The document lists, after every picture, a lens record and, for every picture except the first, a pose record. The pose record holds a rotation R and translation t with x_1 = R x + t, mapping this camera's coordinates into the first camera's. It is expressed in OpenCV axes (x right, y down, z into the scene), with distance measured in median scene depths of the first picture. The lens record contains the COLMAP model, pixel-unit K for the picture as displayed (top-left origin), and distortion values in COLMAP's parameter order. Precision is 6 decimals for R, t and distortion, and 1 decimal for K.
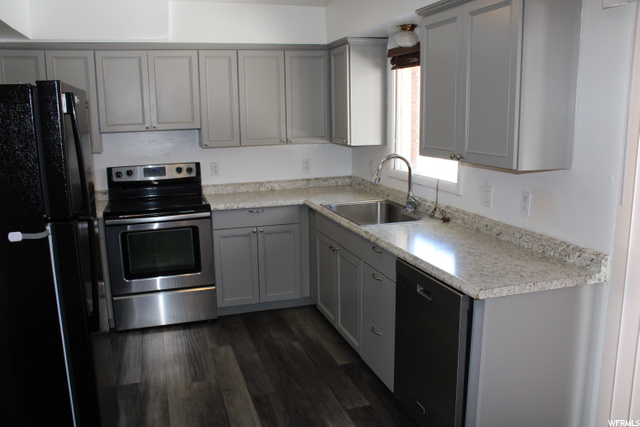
lens RADIAL K [[531.8, 0, 320.0], [0, 531.8, 213.5], [0, 0, 1]] dist [-0.165952, 0.148929]
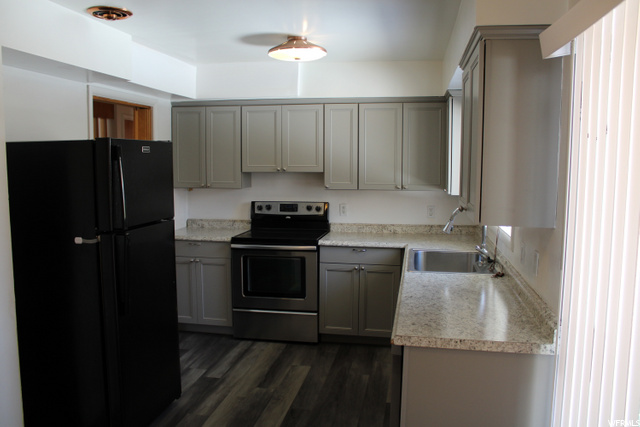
lens RADIAL K [[531.8, 0, 320.0], [0, 531.8, 213.5], [0, 0, 1]] dist [-0.165952, 0.148929]
pose [[0.880918, 0.067110, -0.468486, 0.312091], [-0.105100, 0.992918, -0.055392, -0.009876], [0.461451, 0.098034, 0.881733, -0.005222]]
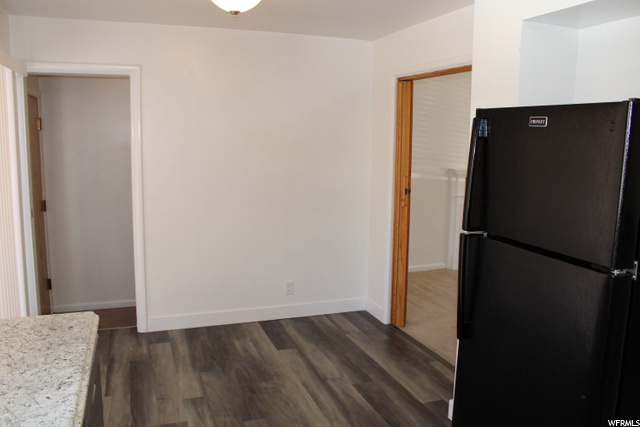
lens RADIAL K [[531.8, 0, 320.0], [0, 531.8, 213.5], [0, 0, 1]] dist [-0.165952, 0.148929]
pose [[-0.999406, 0.009277, -0.033176, -0.050240], [-0.002222, 0.943695, 0.330811, -0.177939], [0.034377, 0.330688, -0.943114, 0.919000]]
